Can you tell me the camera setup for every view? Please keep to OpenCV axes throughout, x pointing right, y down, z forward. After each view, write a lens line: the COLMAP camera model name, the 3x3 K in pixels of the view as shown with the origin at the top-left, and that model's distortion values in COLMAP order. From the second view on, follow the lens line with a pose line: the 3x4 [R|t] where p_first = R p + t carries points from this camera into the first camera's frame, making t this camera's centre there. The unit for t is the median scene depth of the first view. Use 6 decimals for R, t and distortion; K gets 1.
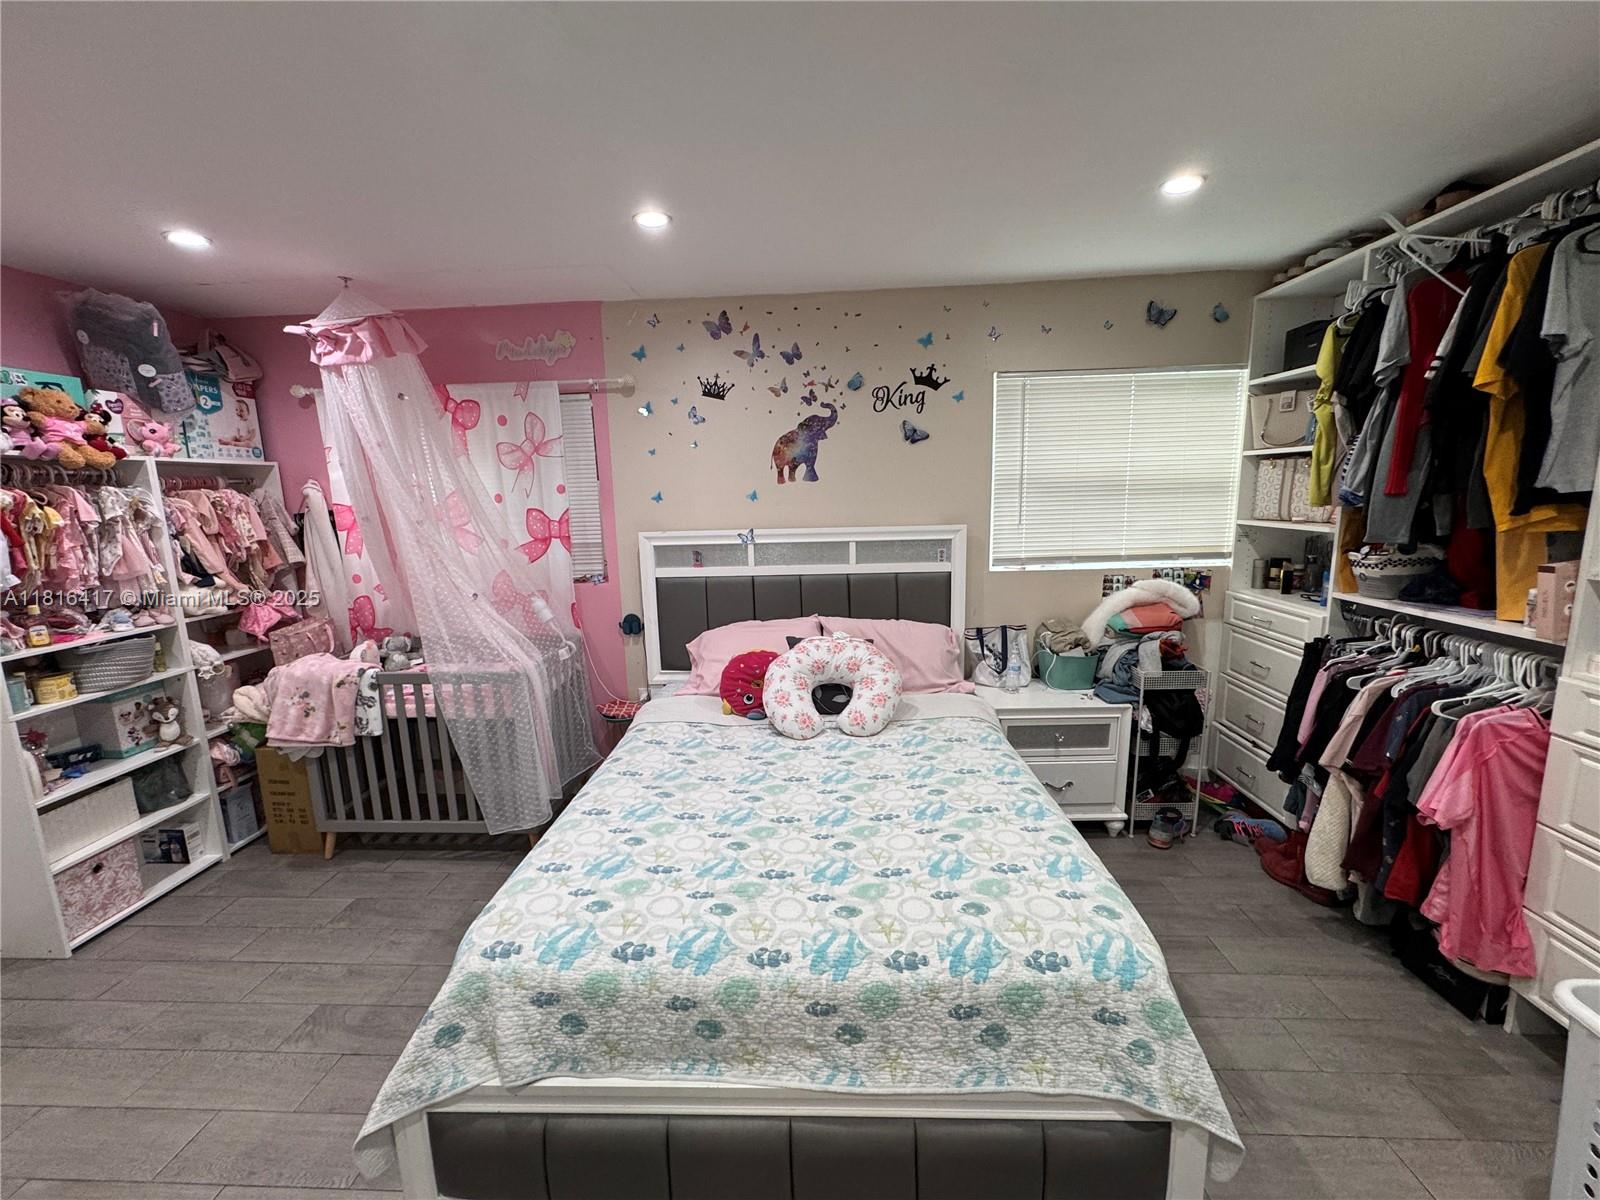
lens RADIAL K [[636.6, 0, 801.7], [0, 636.6, 598.6], [0, 0, 1]] dist [-0.002564, 0.000278]
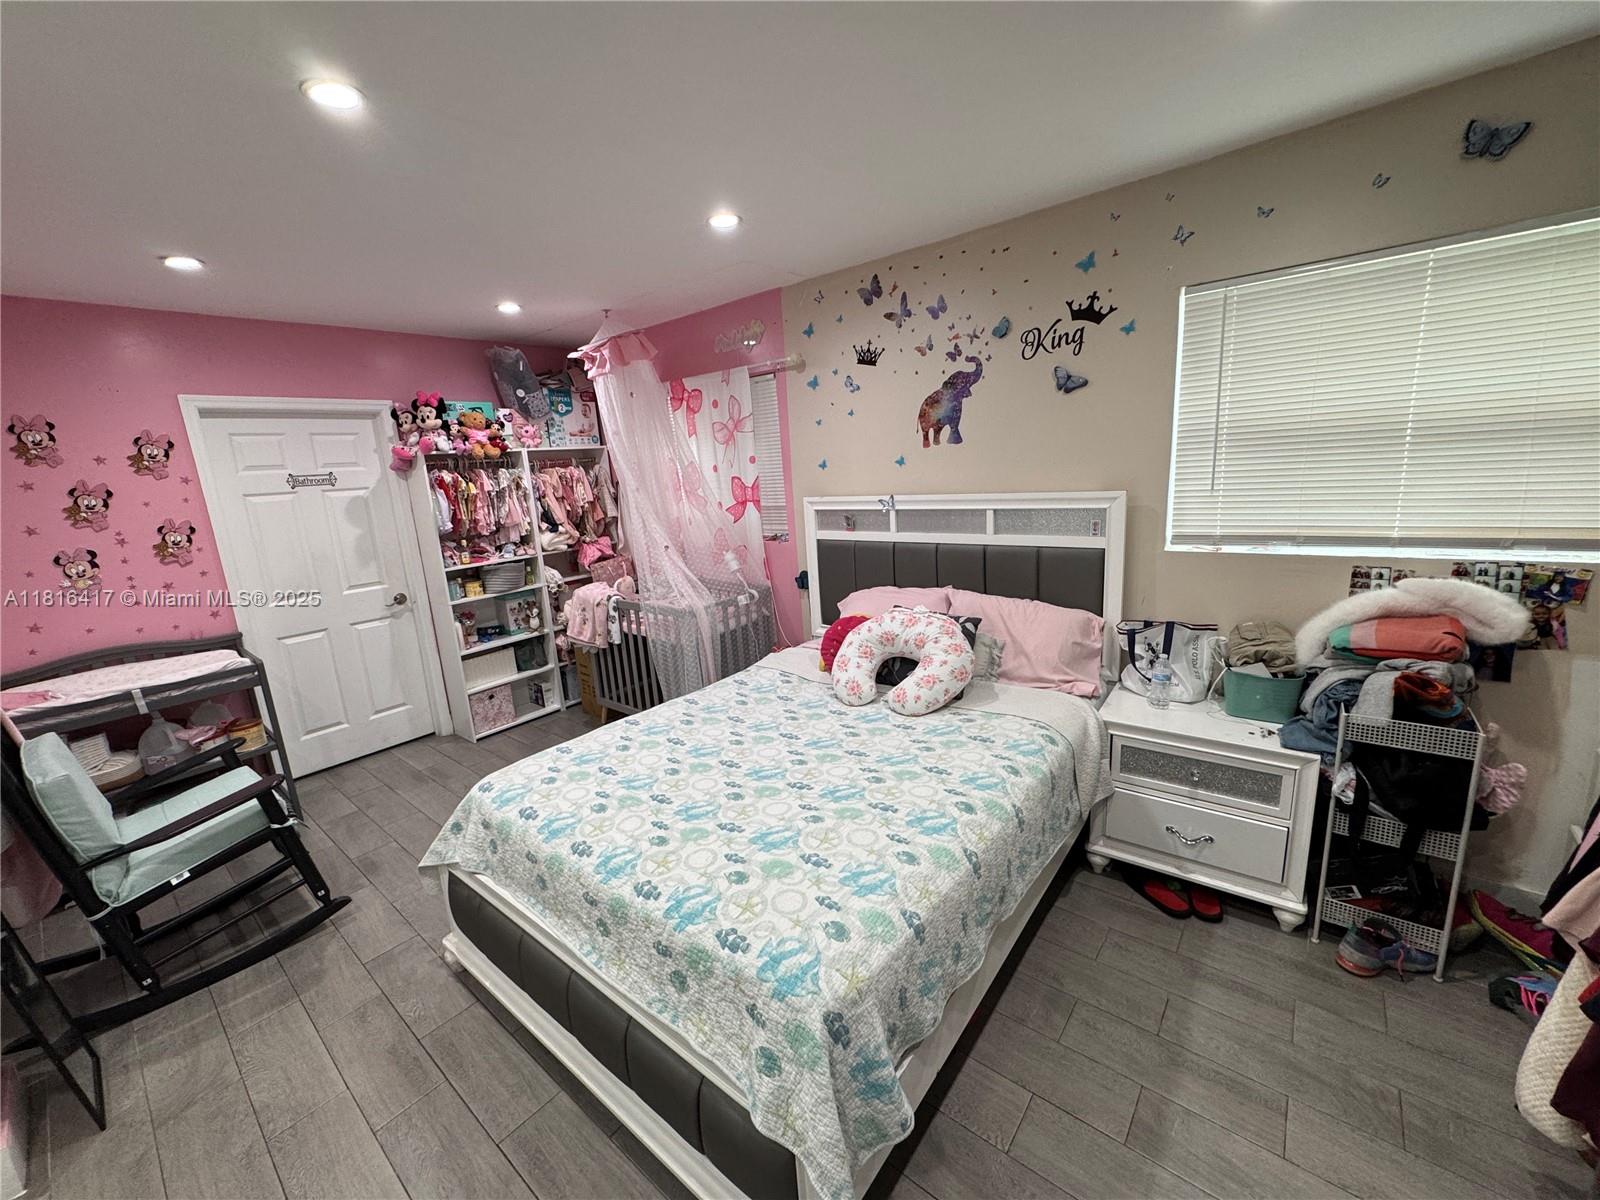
lens RADIAL K [[636.6, 0, 801.7], [0, 636.6, 598.6], [0, 0, 1]] dist [-0.002564, 0.000278]
pose [[0.801364, 0.100734, -0.589635, 0.444663], [-0.057631, 0.994135, 0.091515, -0.033219], [0.595395, -0.039355, 0.802469, 0.115737]]
